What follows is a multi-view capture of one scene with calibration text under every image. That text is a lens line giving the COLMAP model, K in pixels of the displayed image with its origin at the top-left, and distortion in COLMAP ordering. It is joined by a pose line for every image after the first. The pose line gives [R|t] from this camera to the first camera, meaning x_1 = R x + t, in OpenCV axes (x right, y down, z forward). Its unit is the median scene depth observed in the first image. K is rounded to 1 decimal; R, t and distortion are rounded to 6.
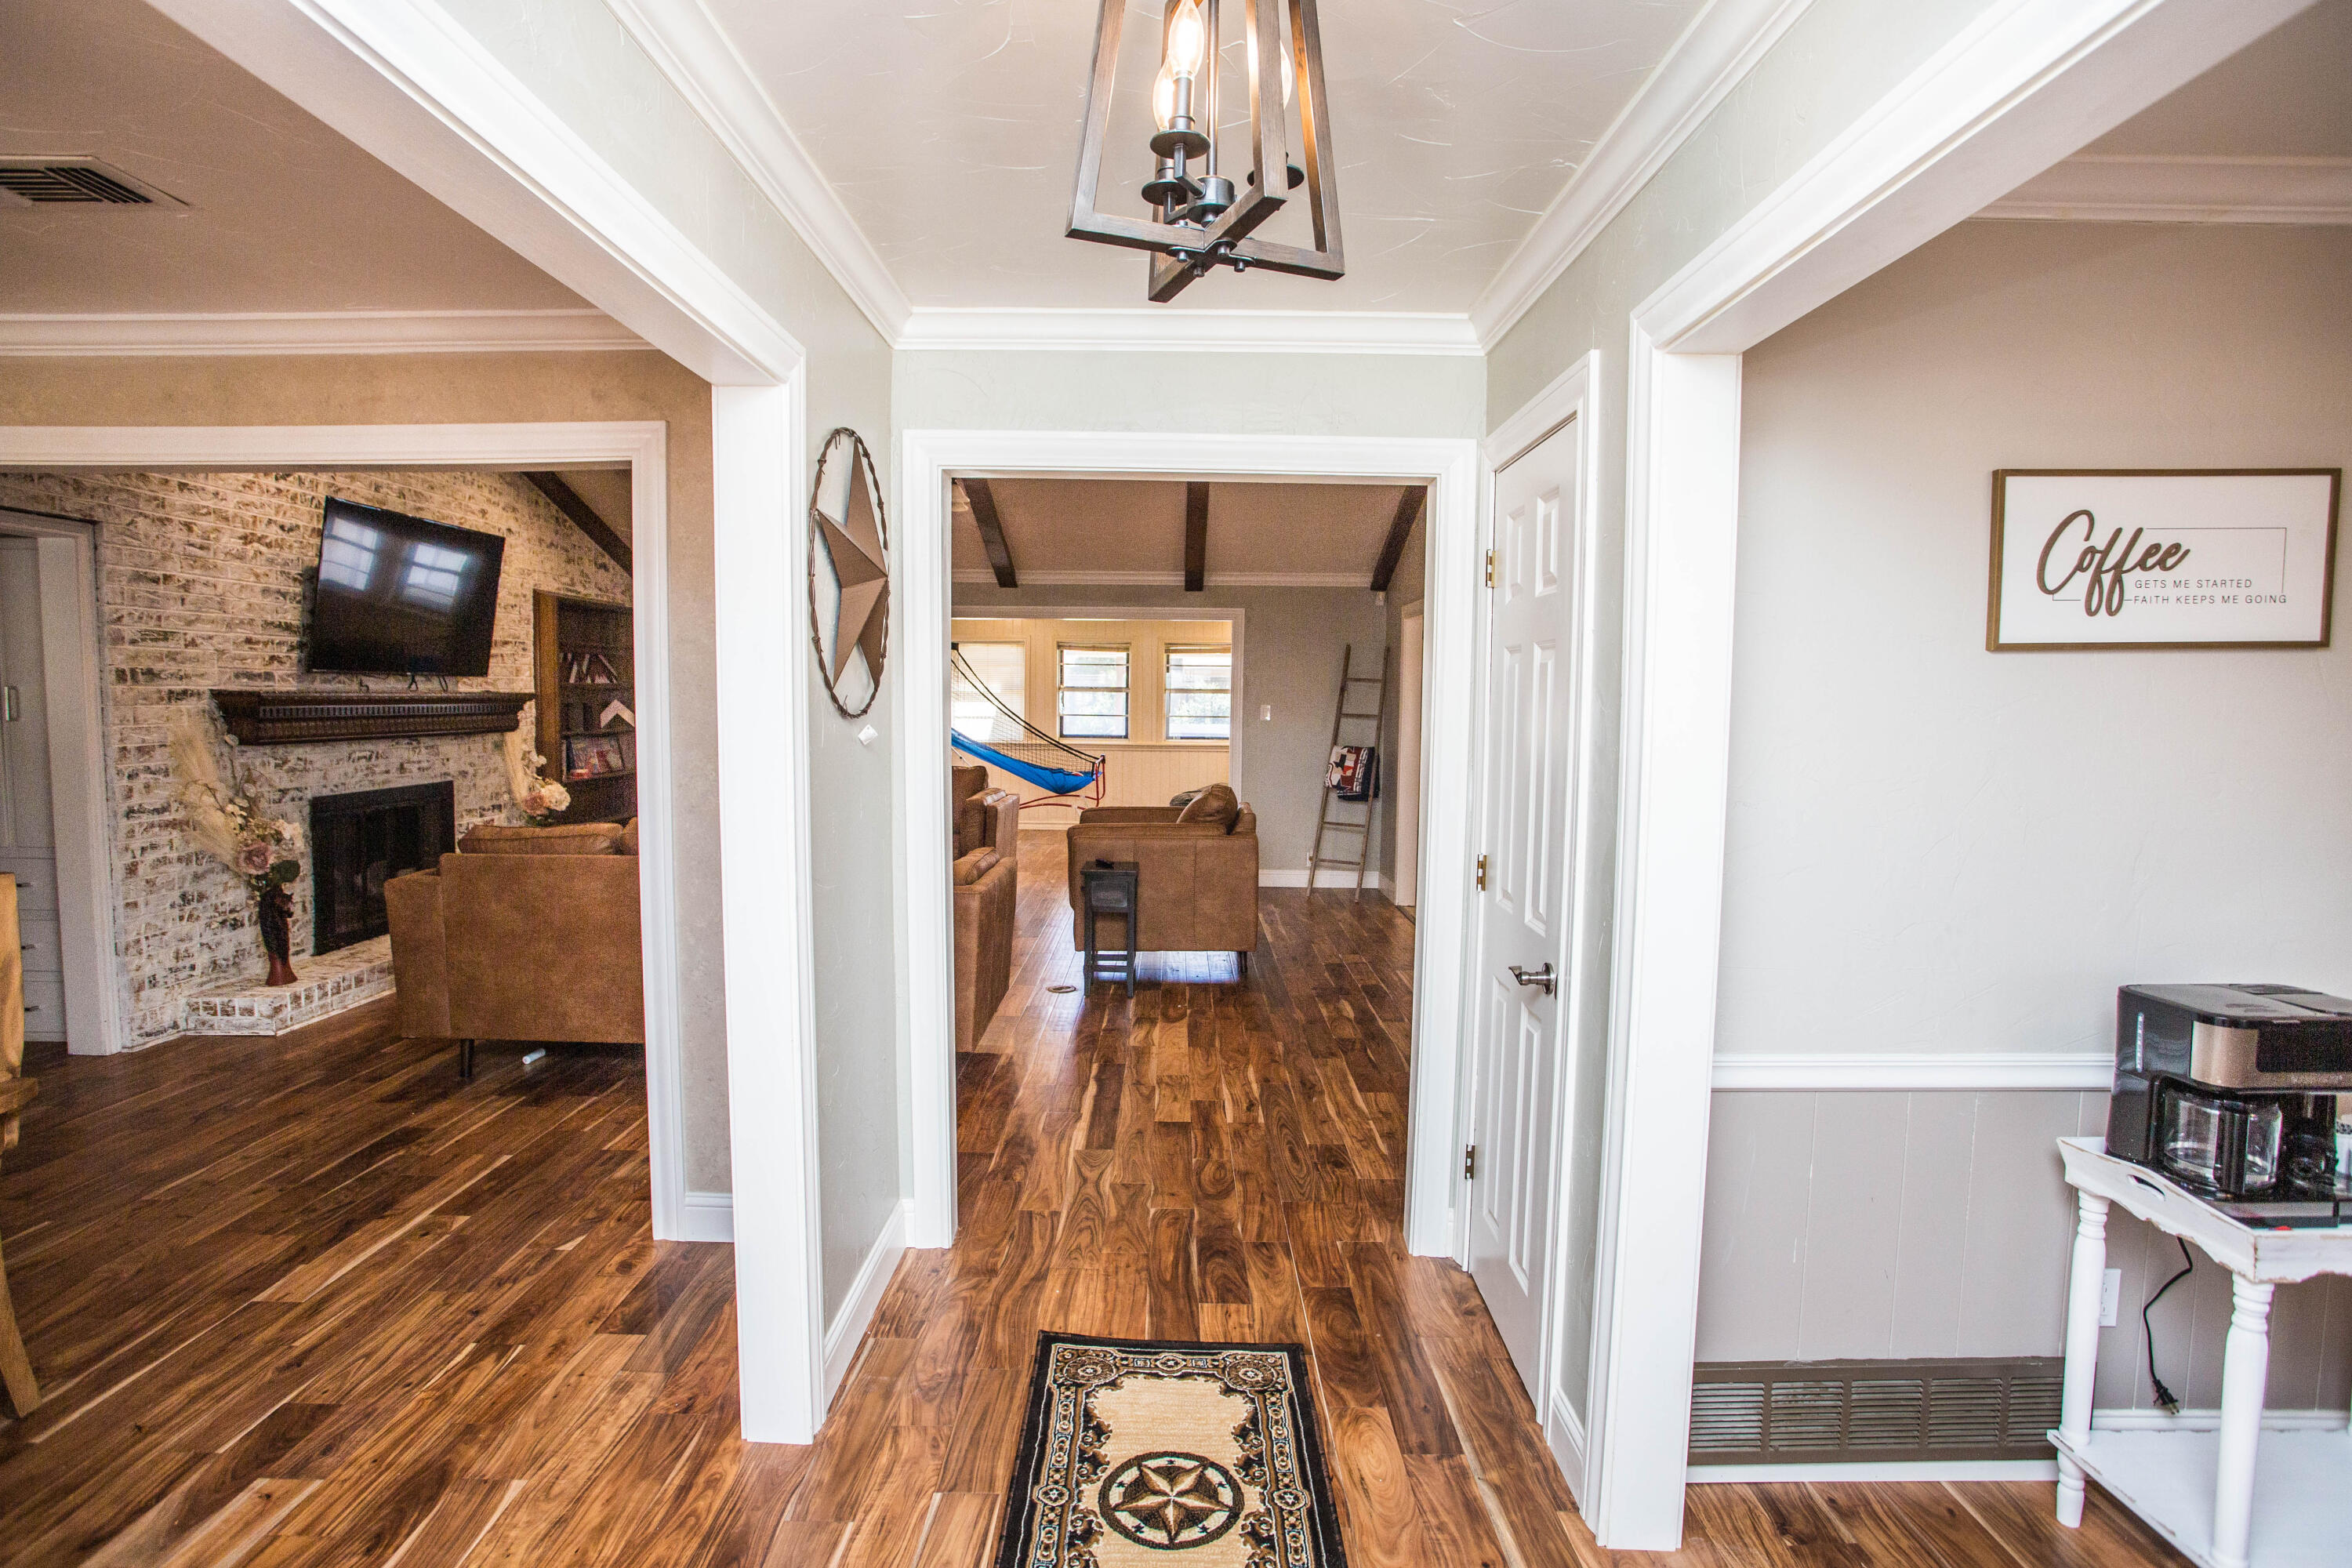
lens RADIAL K [[1155.1, 0, 1176.0], [0, 1155.1, 784.0], [0, 0, 1]] dist [-0.067293, 0.033537]
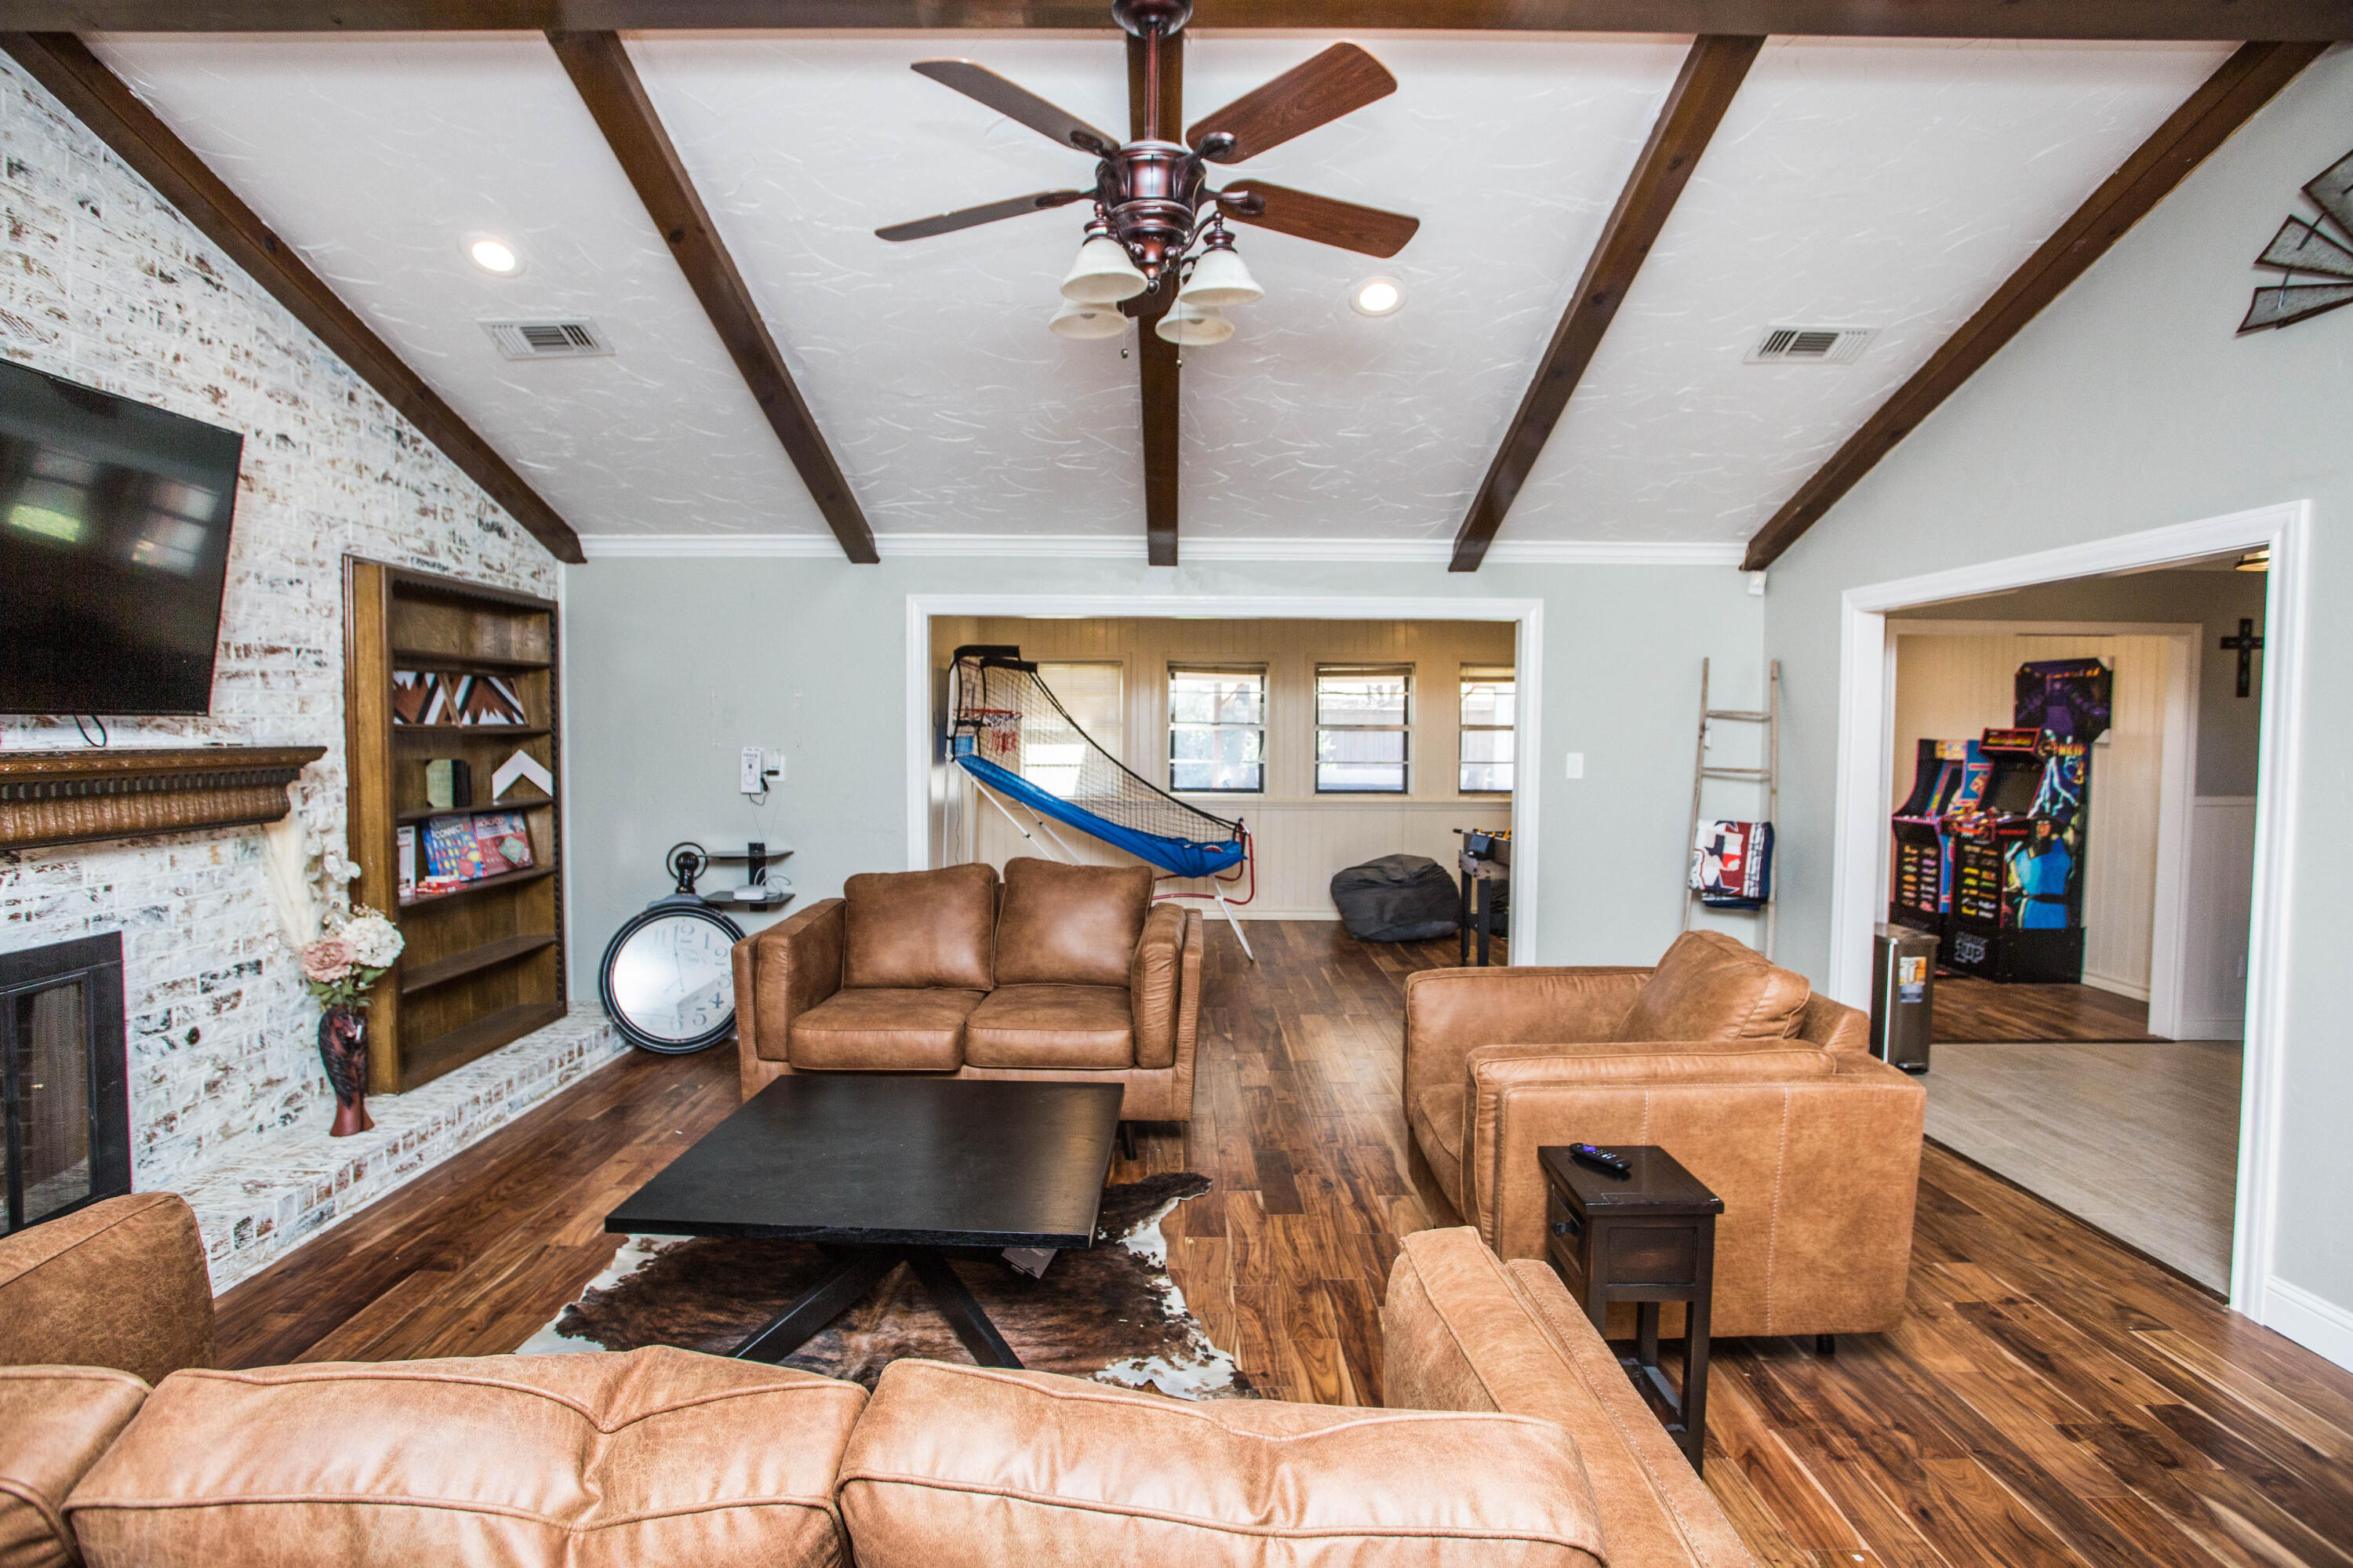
lens RADIAL K [[1161.7, 0, 1181.1], [0, 1161.7, 786.4], [0, 0, 1]] dist [-0.078046, 0.038362]
pose [[0.999965, -0.006580, 0.005072, -0.213009], [0.006708, 0.999647, -0.025717, -0.055434], [-0.004901, 0.025750, 0.999656, 0.584246]]
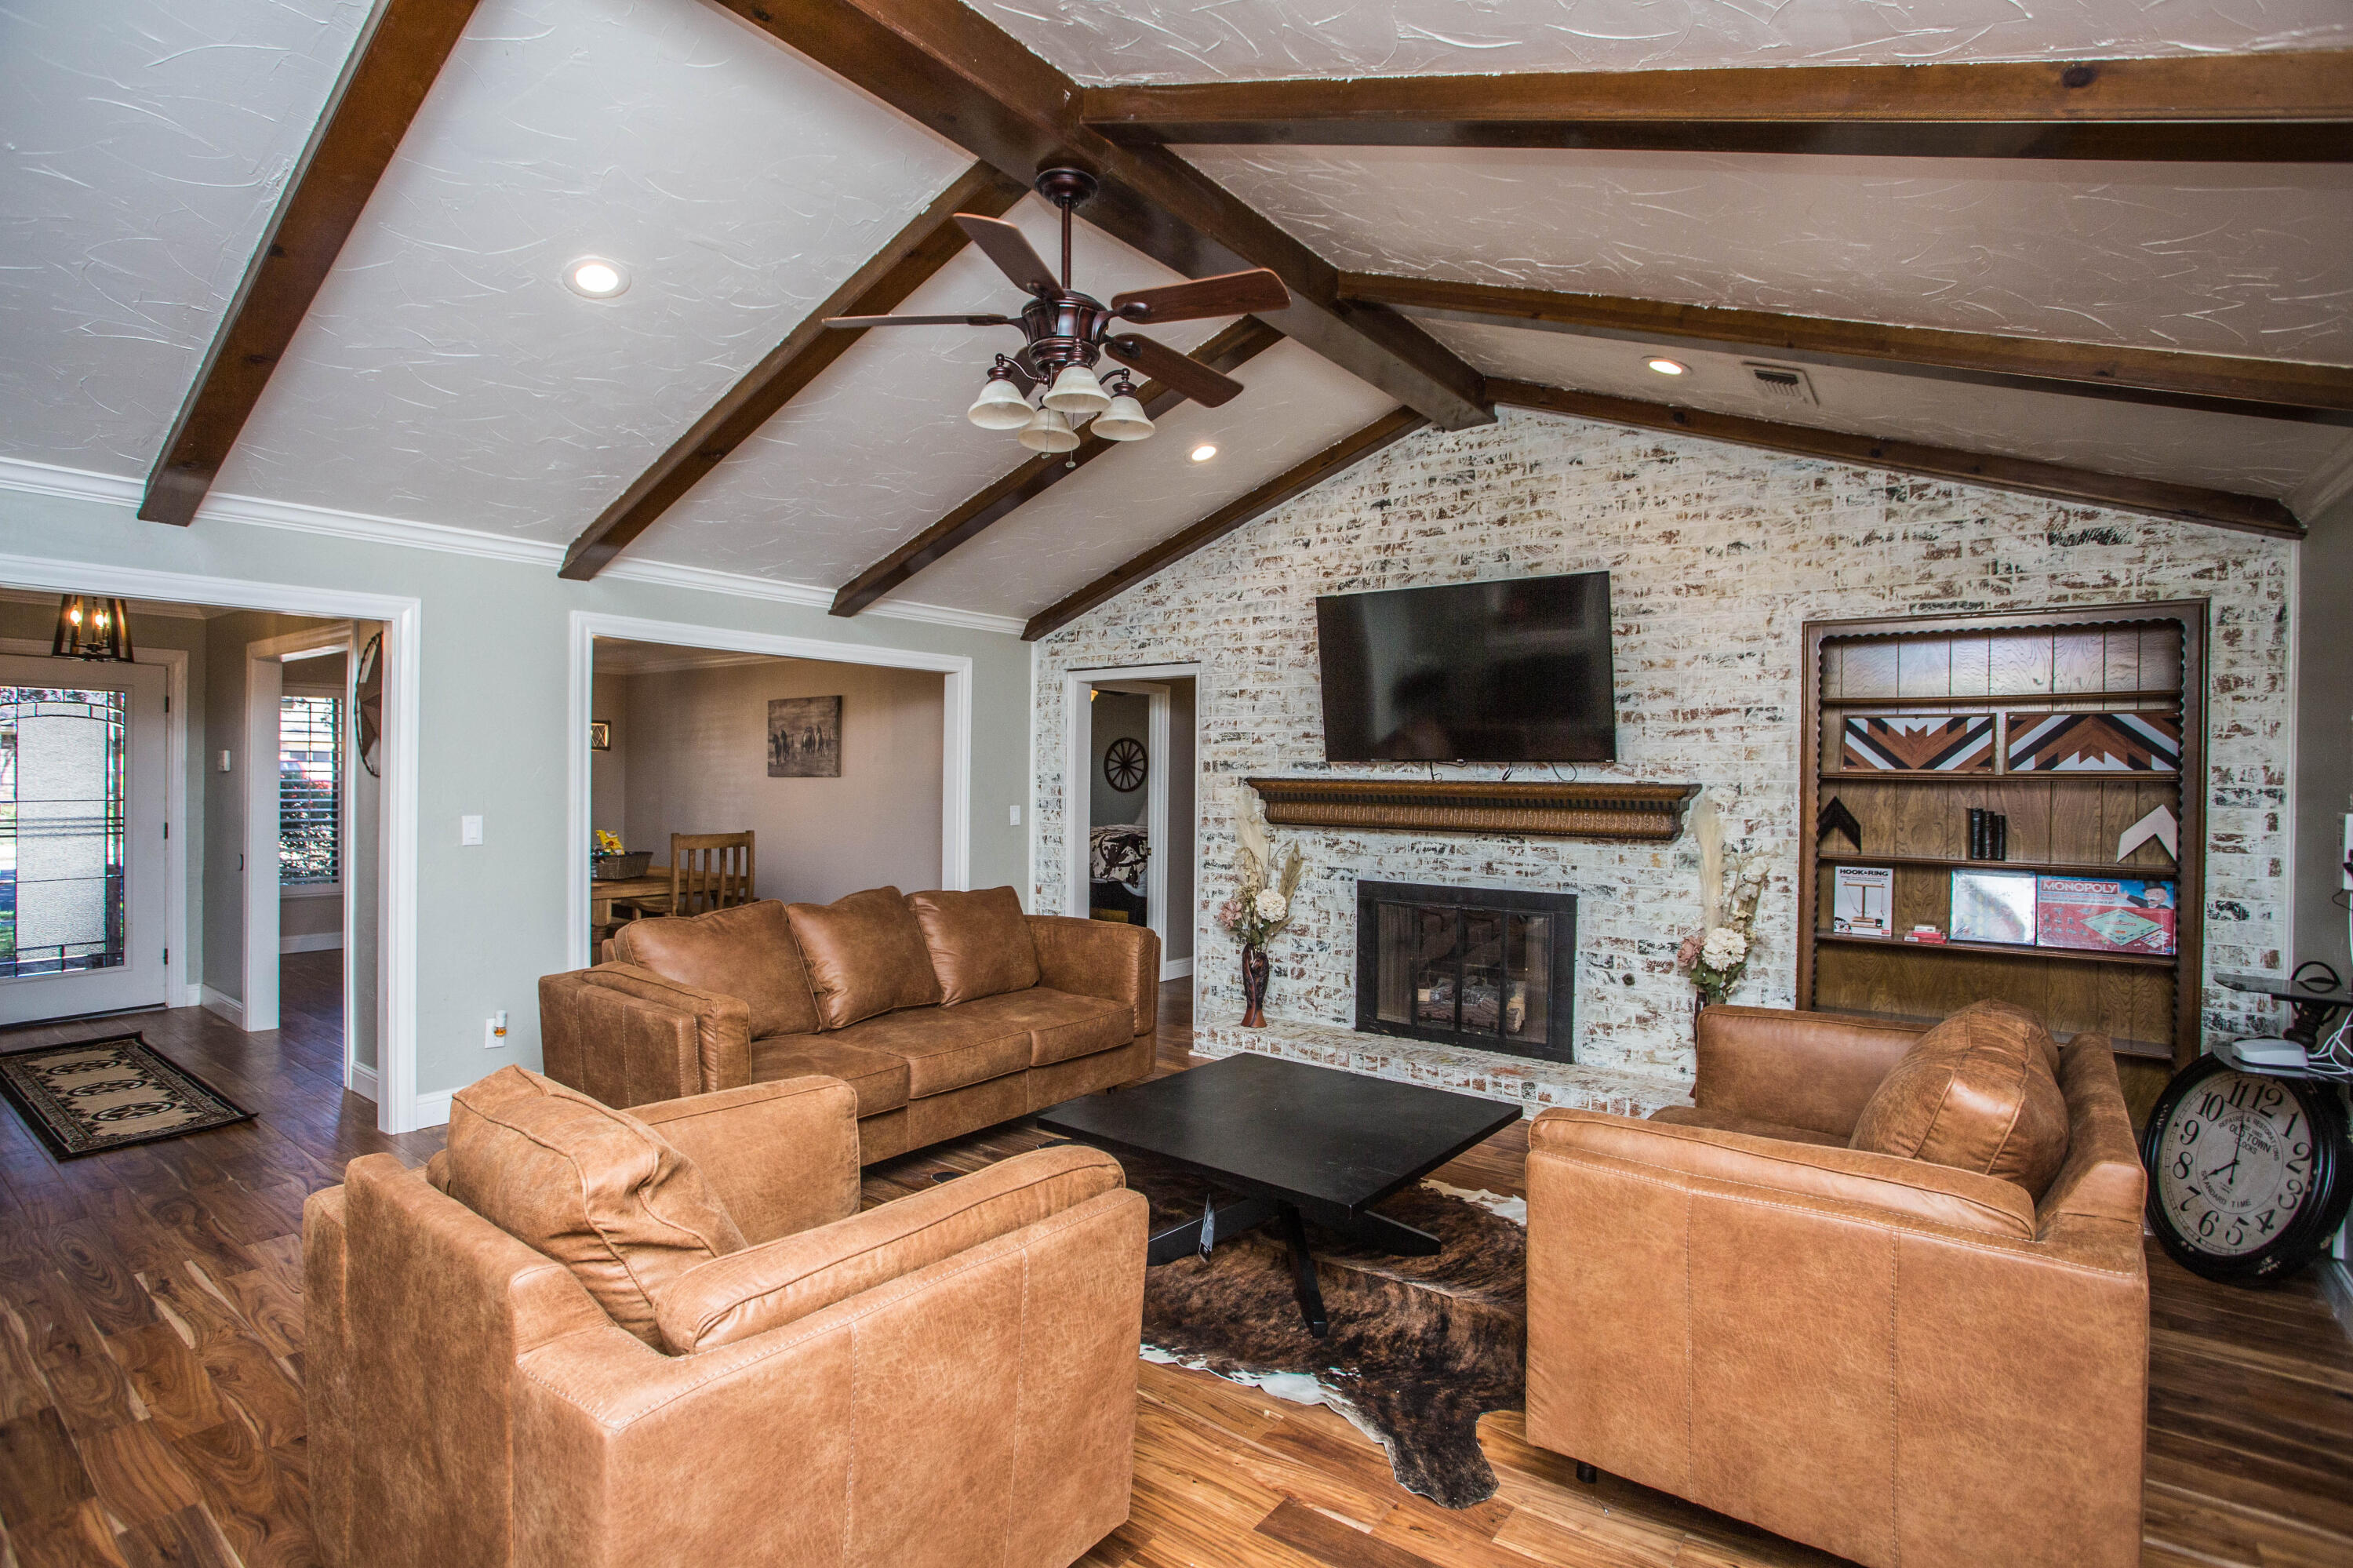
lens RADIAL K [[1161.7, 0, 1181.1], [0, 1161.7, 786.4], [0, 0, 1]] dist [-0.078046, 0.038362]
pose [[-0.605598, -0.013008, -0.795665, 0.181096], [-0.081280, 0.995648, 0.045587, -0.103283], [0.791609, 0.092279, -0.604019, 1.411176]]
